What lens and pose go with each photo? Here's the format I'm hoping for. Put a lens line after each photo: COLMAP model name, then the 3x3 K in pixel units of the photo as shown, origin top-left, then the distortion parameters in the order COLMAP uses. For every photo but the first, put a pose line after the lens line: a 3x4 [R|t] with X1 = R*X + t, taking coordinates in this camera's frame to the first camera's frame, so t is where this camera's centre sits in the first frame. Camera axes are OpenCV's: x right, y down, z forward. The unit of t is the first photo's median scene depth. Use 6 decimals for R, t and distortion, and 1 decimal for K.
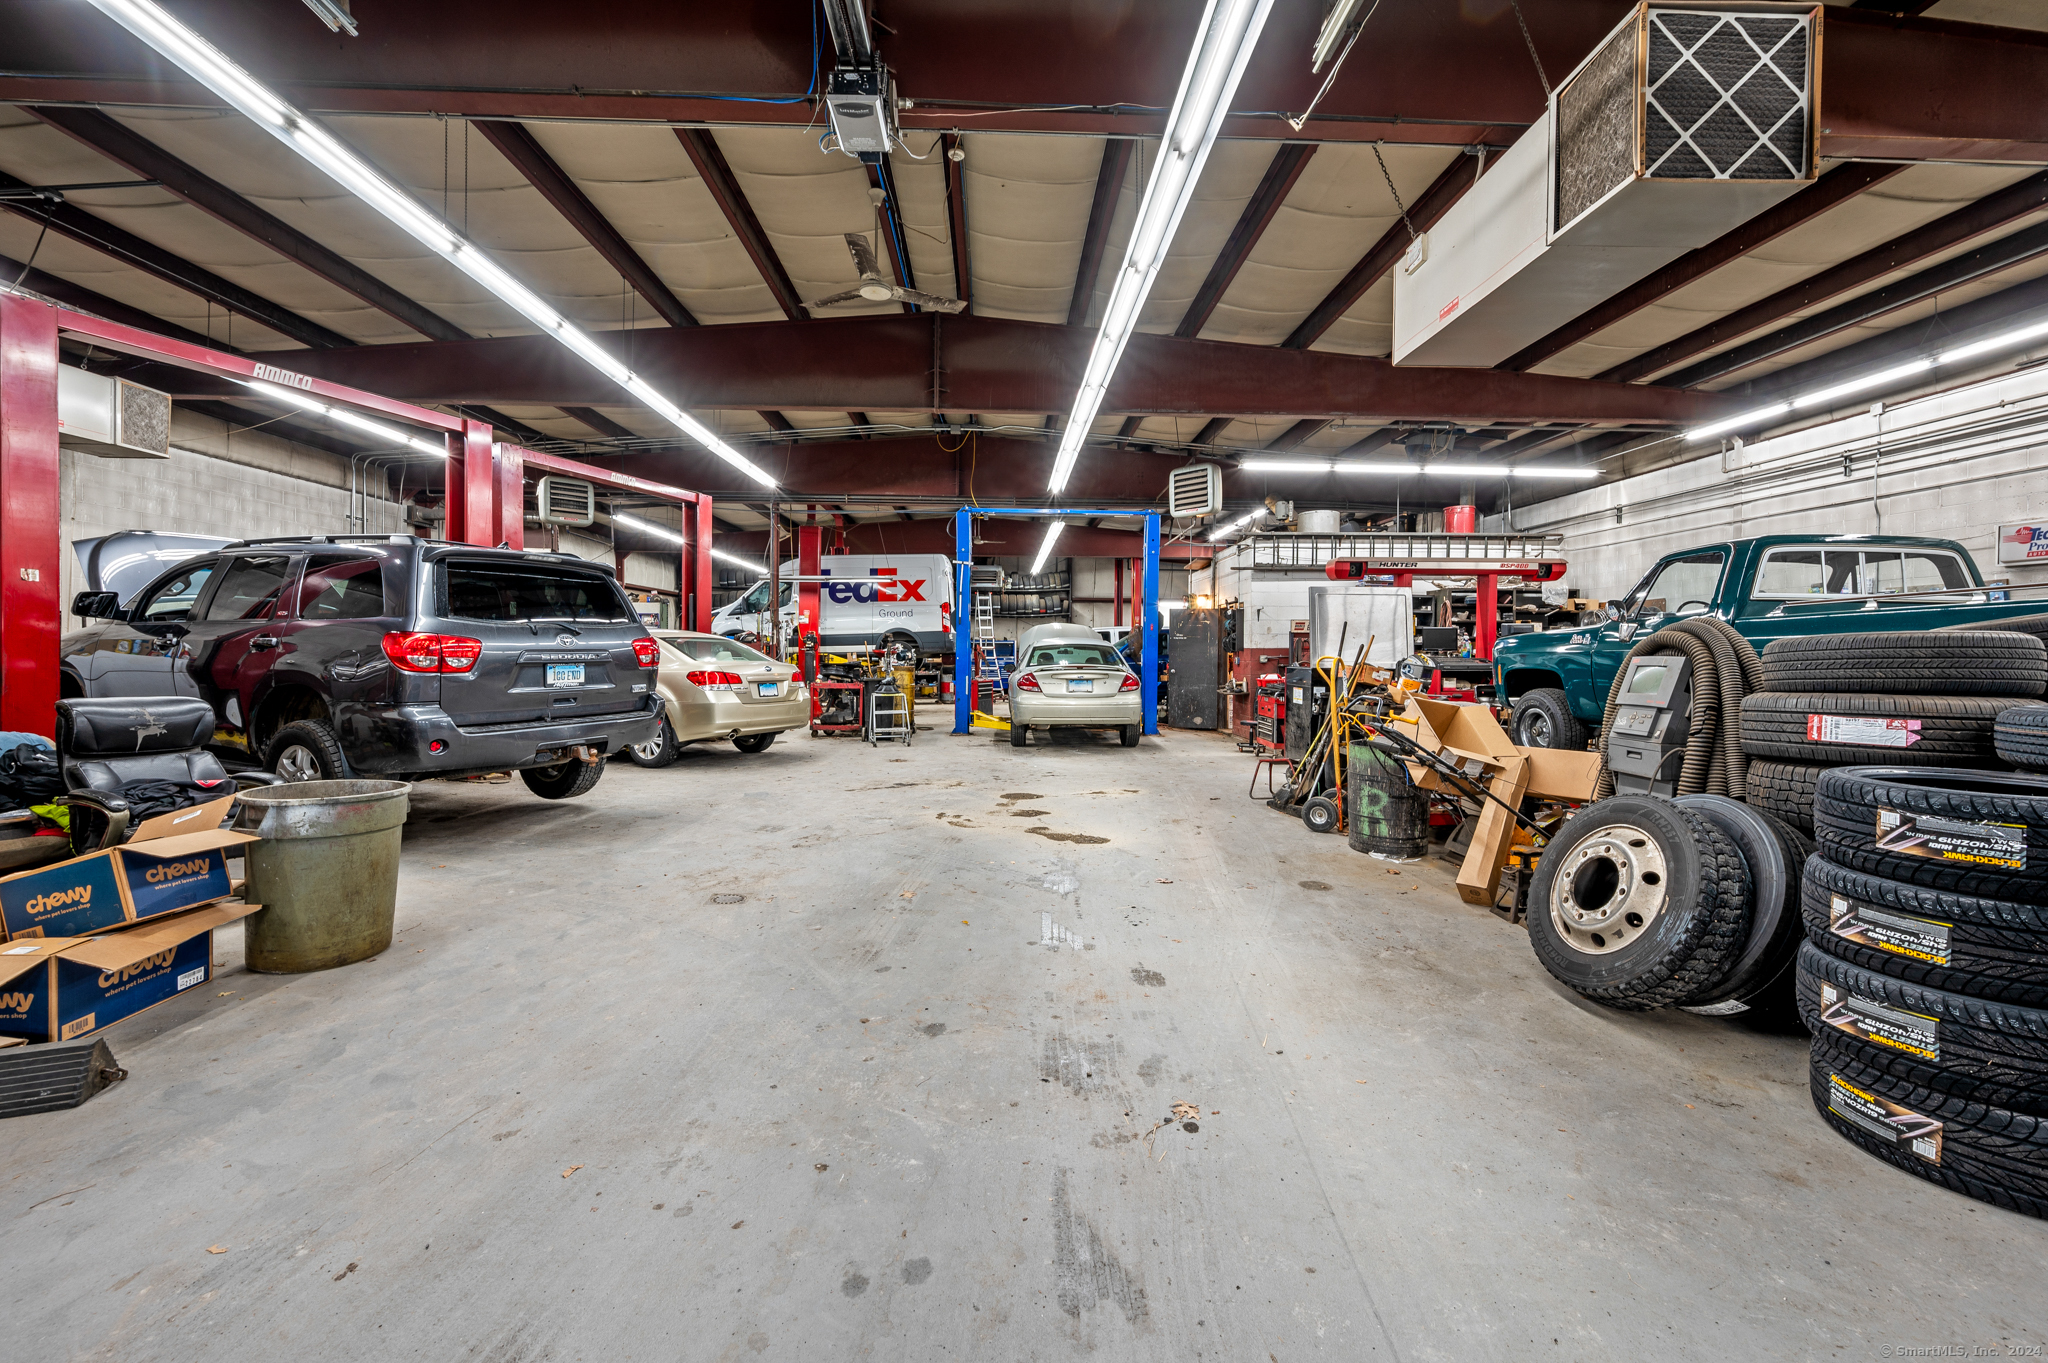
lens RADIAL K [[847.0, 0, 1003.6], [0, 847.0, 666.4], [0, 0, 1]] dist [0.000330, 0.000118]
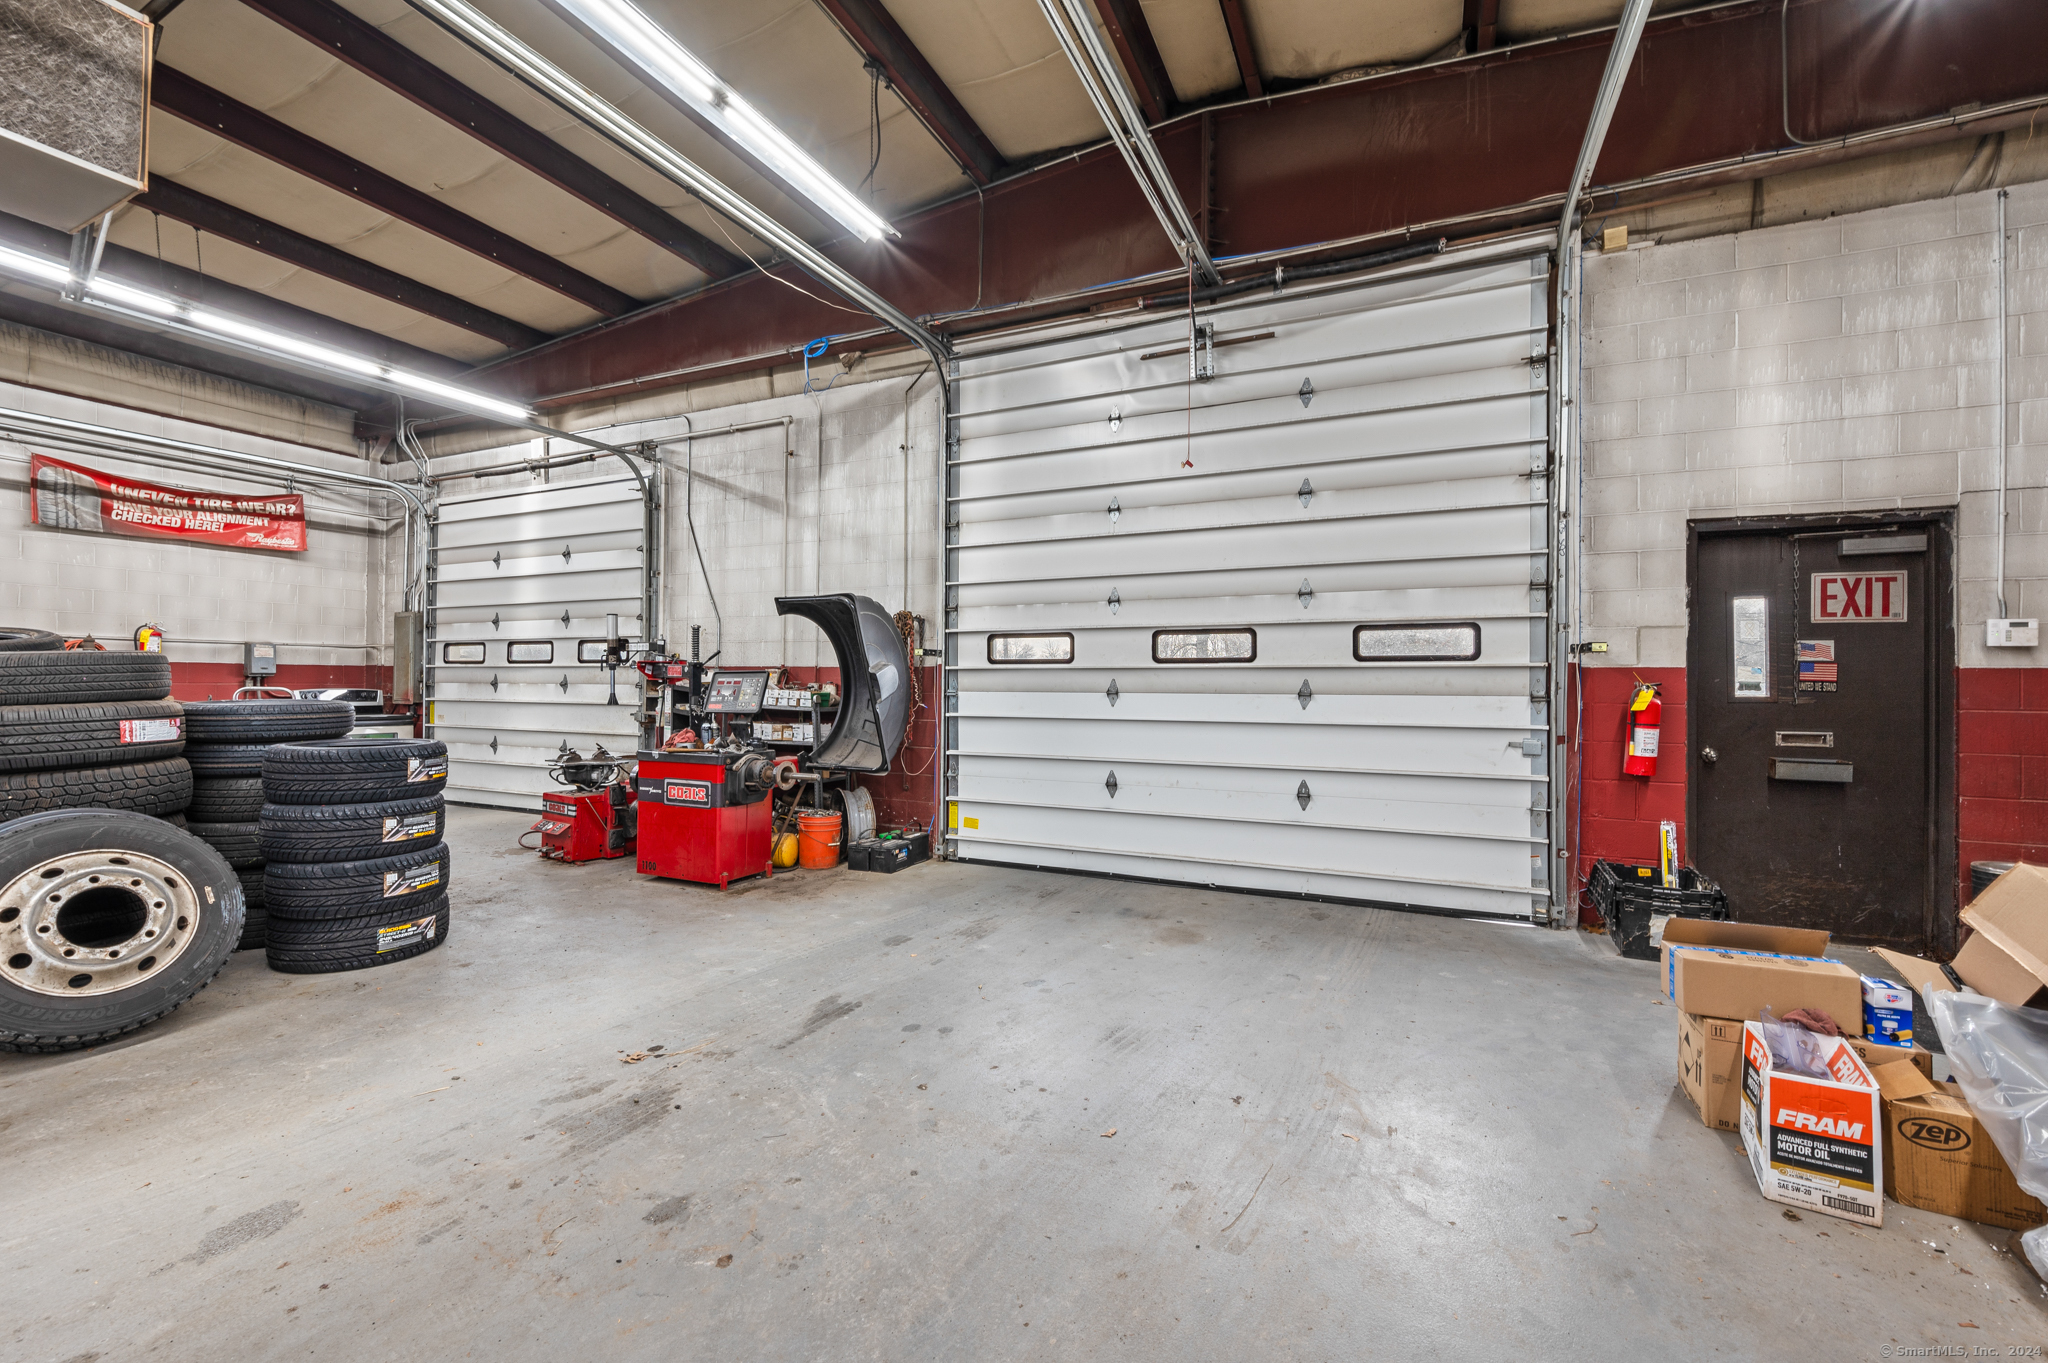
lens RADIAL K [[847.0, 0, 1019.7], [0, 847.0, 676.5], [0, 0, 1]] dist [0.000330, 0.000118]
pose [[-0.900611, -0.010257, 0.434505, -0.660945], [-0.006757, 0.999931, 0.009599, -0.022949], [-0.434573, 0.005709, -0.900618, 1.542562]]
